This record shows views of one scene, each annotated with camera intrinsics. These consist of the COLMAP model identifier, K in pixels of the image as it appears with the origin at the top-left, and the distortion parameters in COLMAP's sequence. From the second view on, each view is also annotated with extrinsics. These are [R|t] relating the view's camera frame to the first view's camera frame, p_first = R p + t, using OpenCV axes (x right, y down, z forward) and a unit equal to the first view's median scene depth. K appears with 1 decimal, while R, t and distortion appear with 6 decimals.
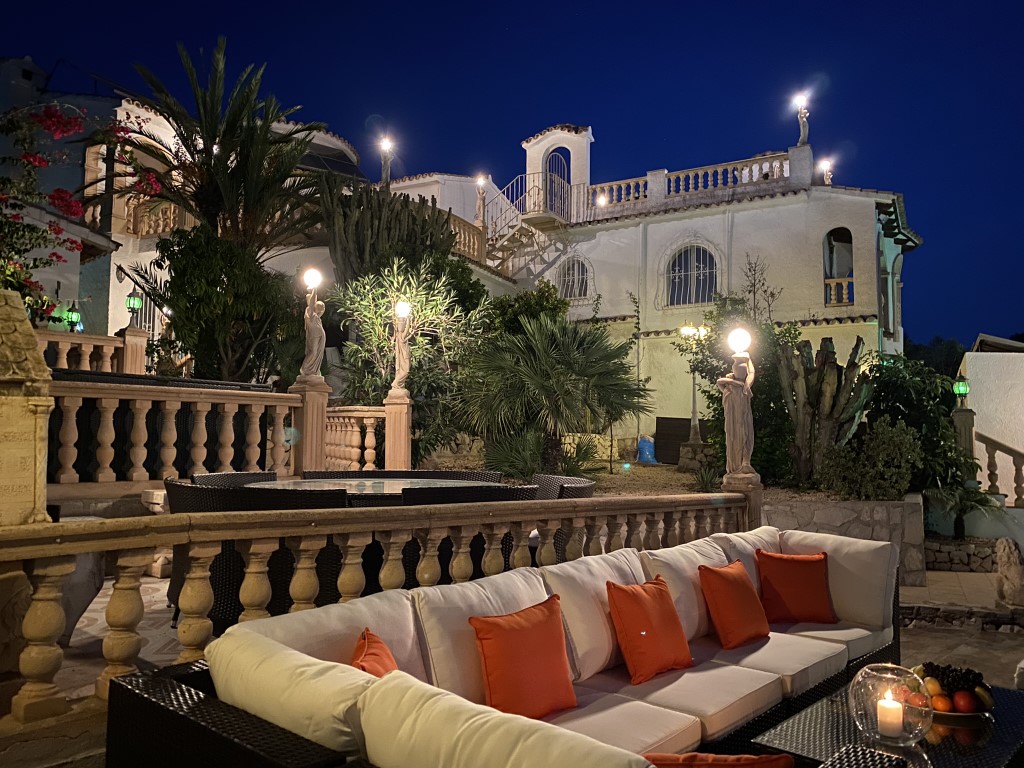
lens RADIAL K [[763.9, 0, 535.0], [0, 763.9, 406.3], [0, 0, 1]] dist [0.009518, -0.003961]
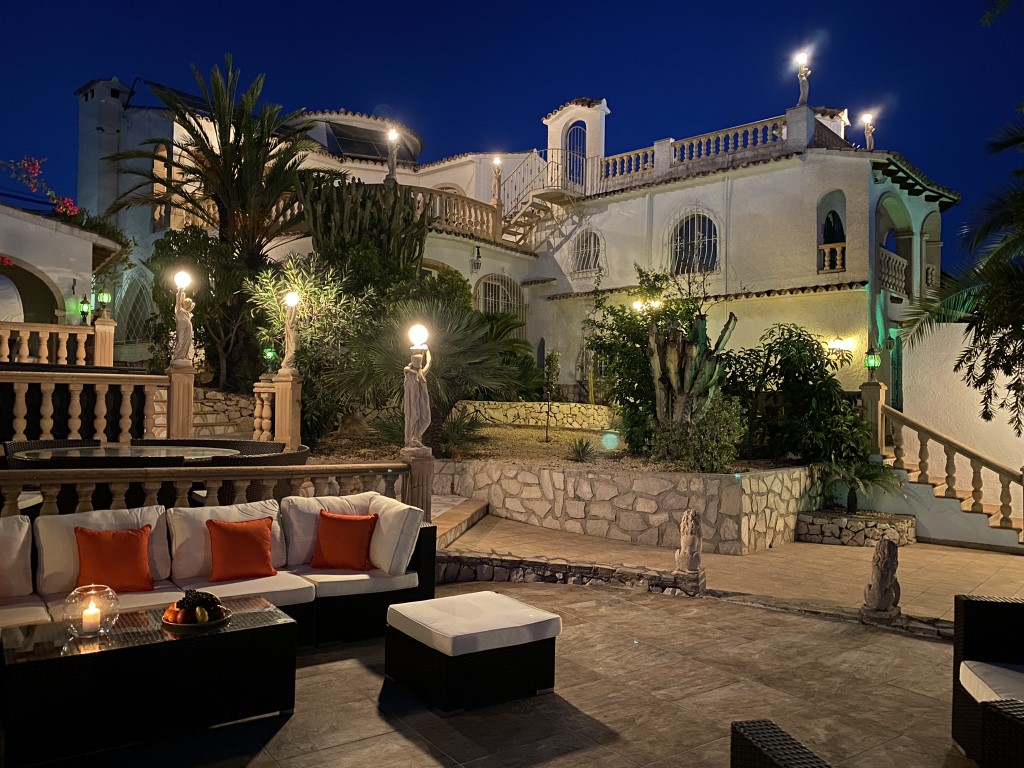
lens RADIAL K [[763.9, 0, 535.0], [0, 763.9, 406.3], [0, 0, 1]] dist [0.009518, -0.003961]
pose [[0.977391, 0.007775, -0.211295, 0.218711], [0.003124, 0.998684, 0.051198, -0.011247], [0.211415, -0.050701, 0.976081, -0.035261]]
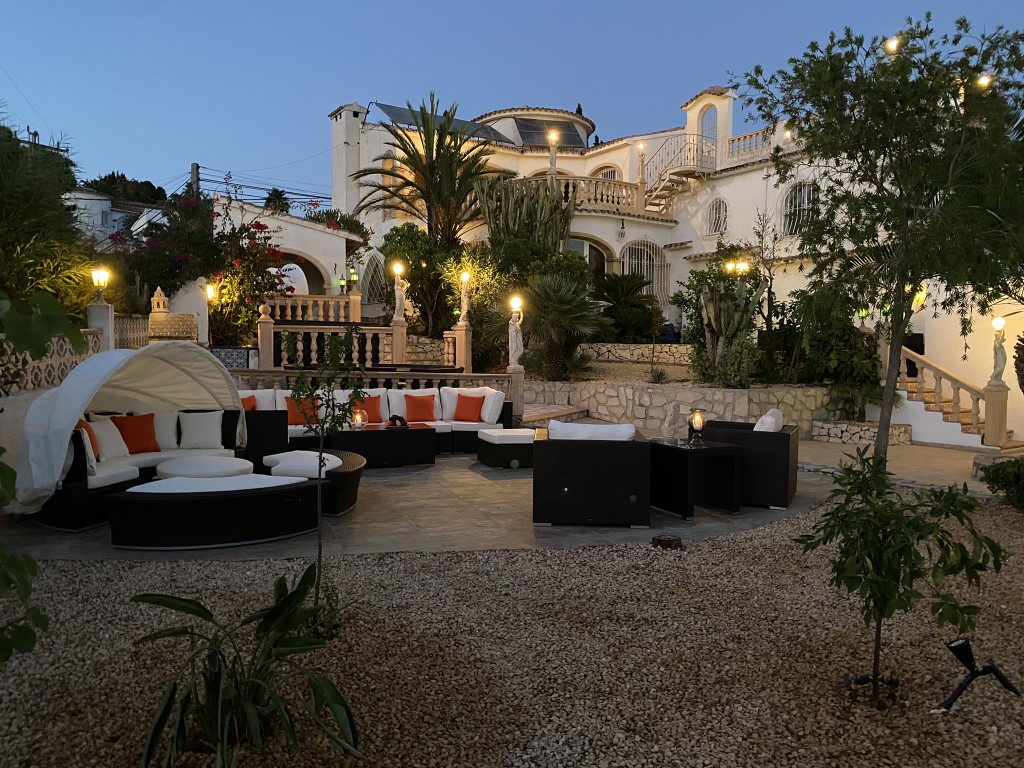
lens RADIAL K [[762.5, 0, 541.4], [0, 762.5, 386.0], [0, 0, 1]] dist [0.127311, -0.001174]
pose [[0.886263, 0.021756, -0.462671, 0.411549], [0.021159, 0.995952, 0.087363, -0.011983], [0.462698, -0.087216, 0.882215, -0.264117]]
